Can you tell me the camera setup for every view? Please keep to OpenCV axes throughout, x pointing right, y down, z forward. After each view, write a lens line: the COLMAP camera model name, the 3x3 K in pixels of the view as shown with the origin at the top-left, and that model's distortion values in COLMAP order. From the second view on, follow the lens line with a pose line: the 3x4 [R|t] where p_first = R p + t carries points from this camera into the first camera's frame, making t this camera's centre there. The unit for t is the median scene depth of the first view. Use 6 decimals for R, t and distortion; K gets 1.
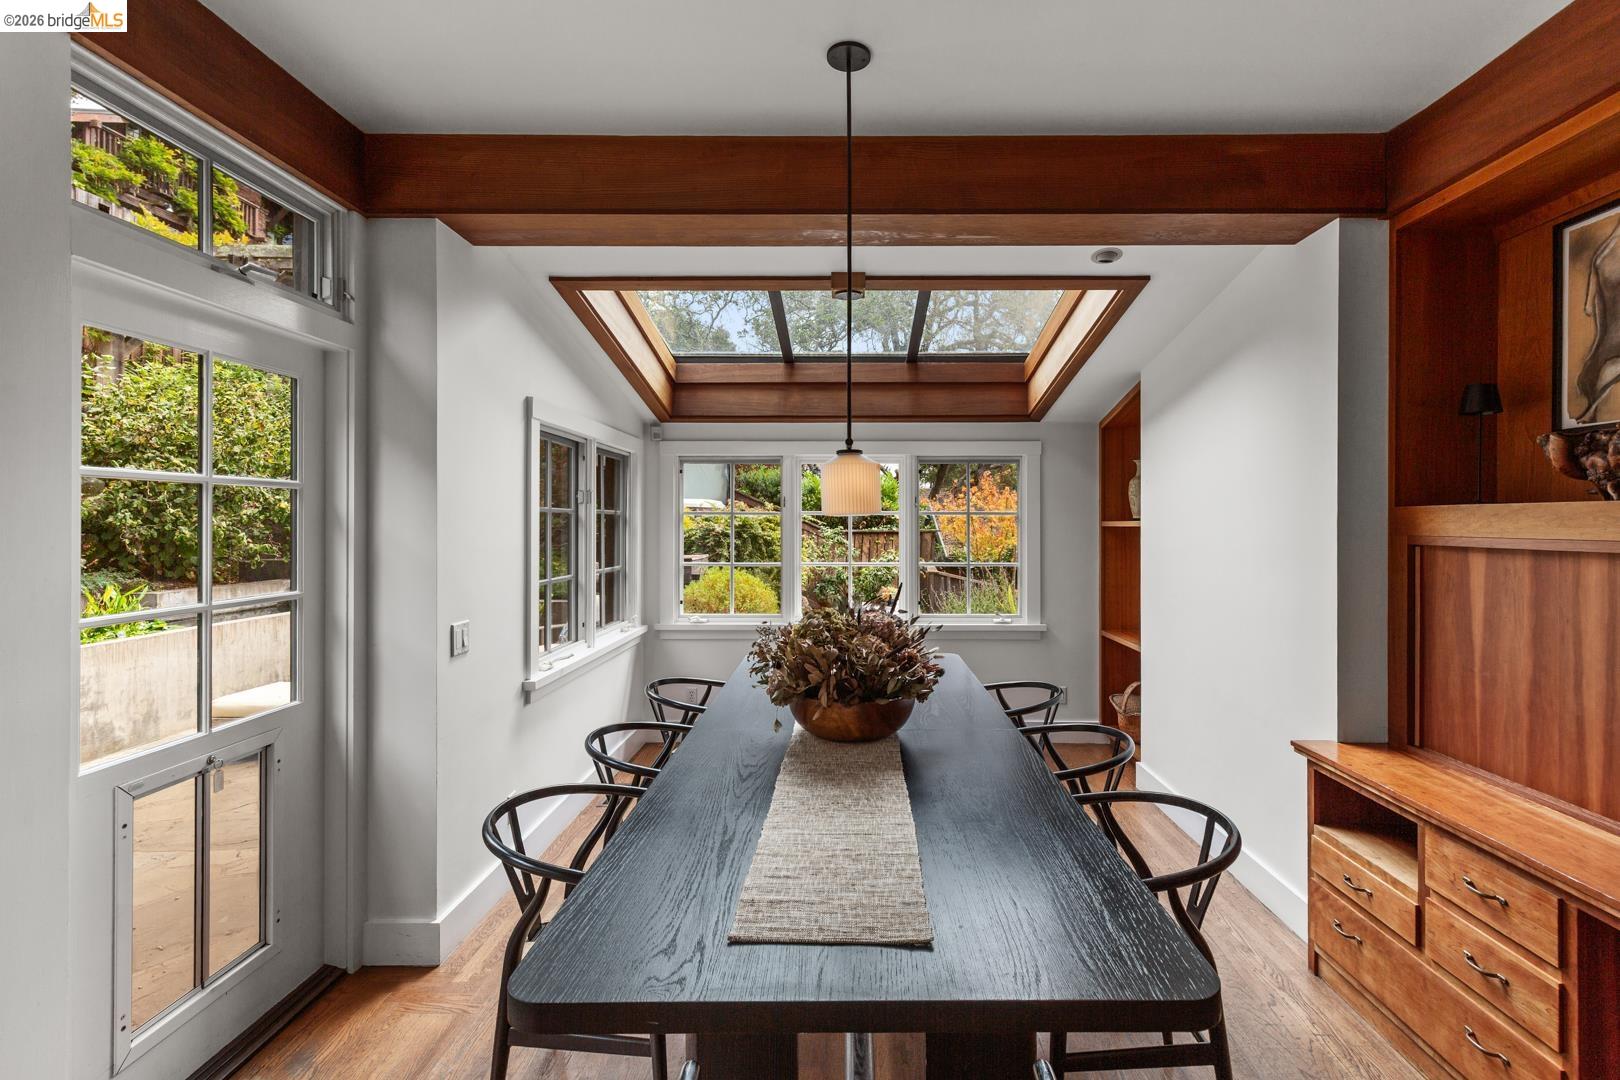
lens RADIAL K [[763.6, 0, 849.3], [0, 763.6, 537.1], [0, 0, 1]] dist [0.007721, -0.000208]
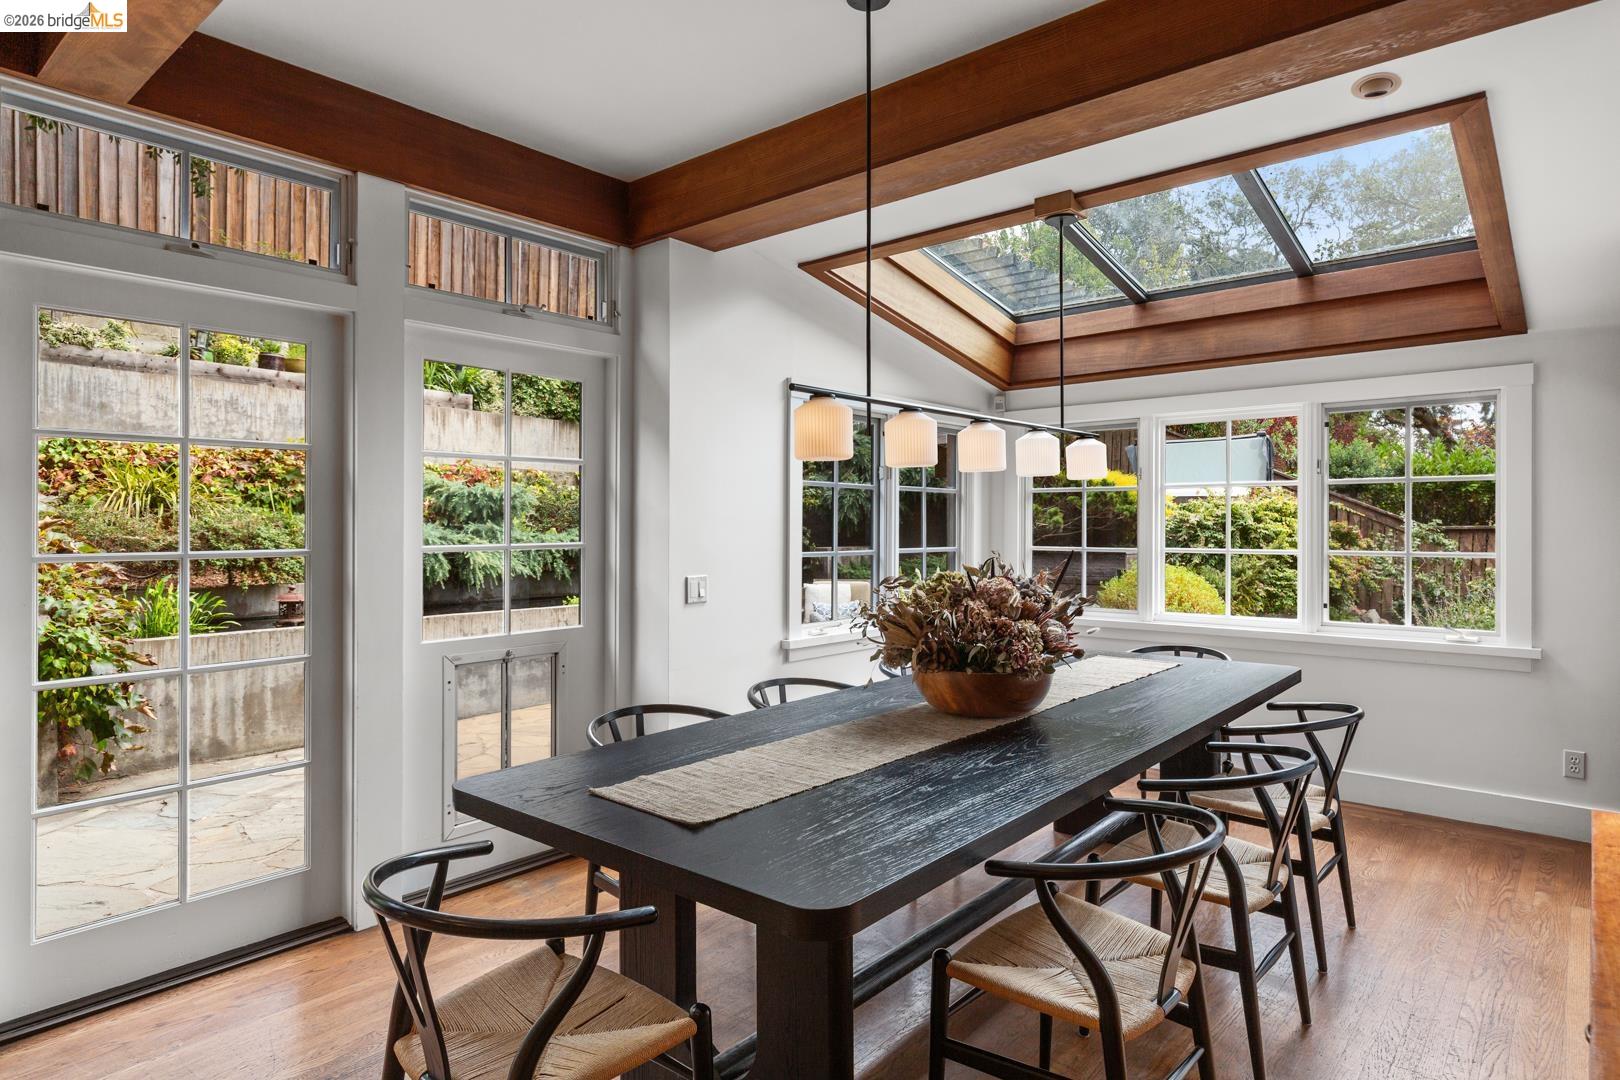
lens RADIAL K [[909.2, 0, 810.0], [0, 909.2, 540.0], [0, 0, 1]] dist [0.003403, 0.001500]
pose [[0.765683, 0.008741, -0.643159, 0.457053], [-0.010098, 0.999948, 0.001568, 0.046071], [0.643139, 0.005294, 0.765731, 0.038240]]
